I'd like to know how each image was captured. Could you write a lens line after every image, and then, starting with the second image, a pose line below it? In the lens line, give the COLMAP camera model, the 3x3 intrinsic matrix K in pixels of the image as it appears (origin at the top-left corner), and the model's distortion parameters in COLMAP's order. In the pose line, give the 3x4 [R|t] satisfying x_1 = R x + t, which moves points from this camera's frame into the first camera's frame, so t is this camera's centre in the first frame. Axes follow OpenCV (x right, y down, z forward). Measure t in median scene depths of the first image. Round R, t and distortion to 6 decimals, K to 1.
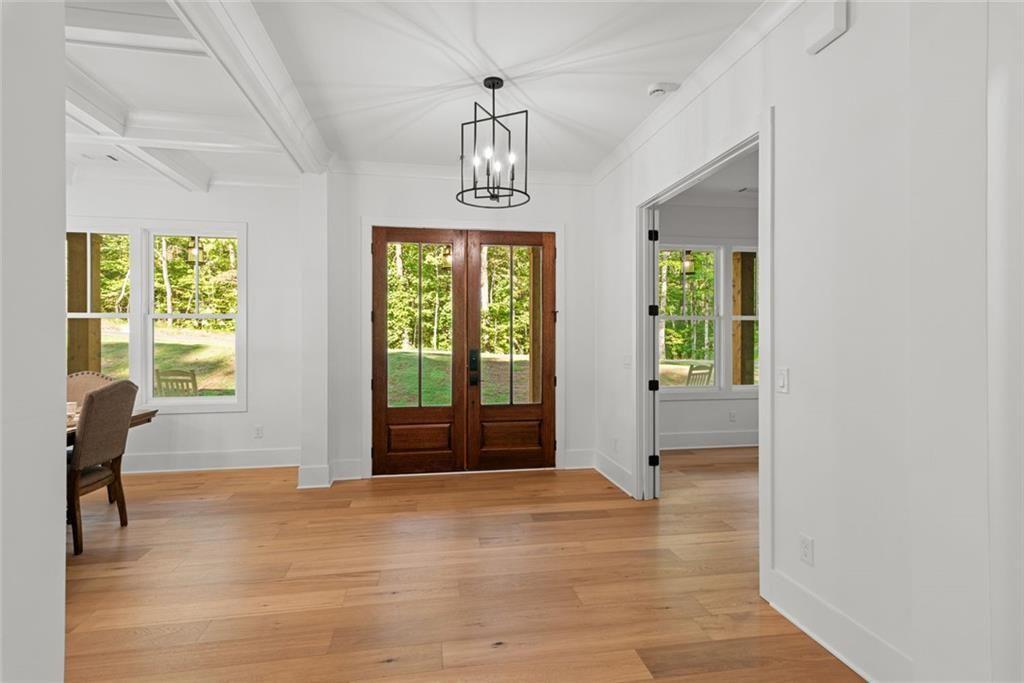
lens RADIAL K [[499.0, 0, 512.9], [0, 499.0, 333.1], [0, 0, 1]] dist [0.011285, 0.000072]
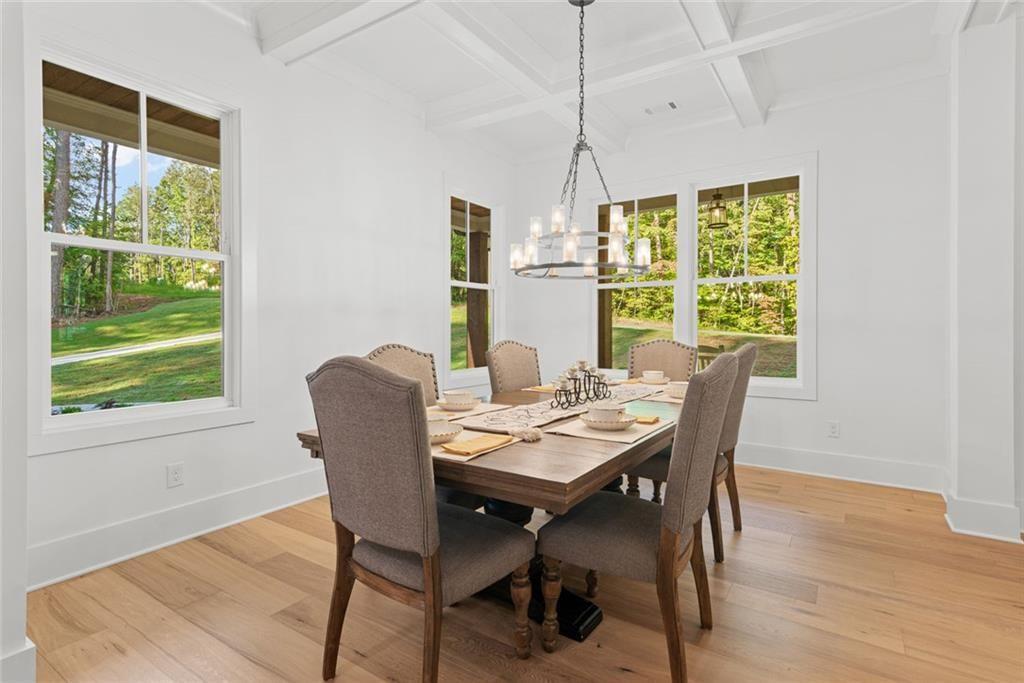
lens RADIAL K [[499.0, 0, 512.9], [0, 499.0, 333.1], [0, 0, 1]] dist [0.011285, 0.000072]
pose [[0.729557, 0.016165, -0.683729, -0.396779], [-0.005718, 0.999830, 0.017537, 0.049947], [0.683896, -0.008885, 0.729525, 0.150748]]
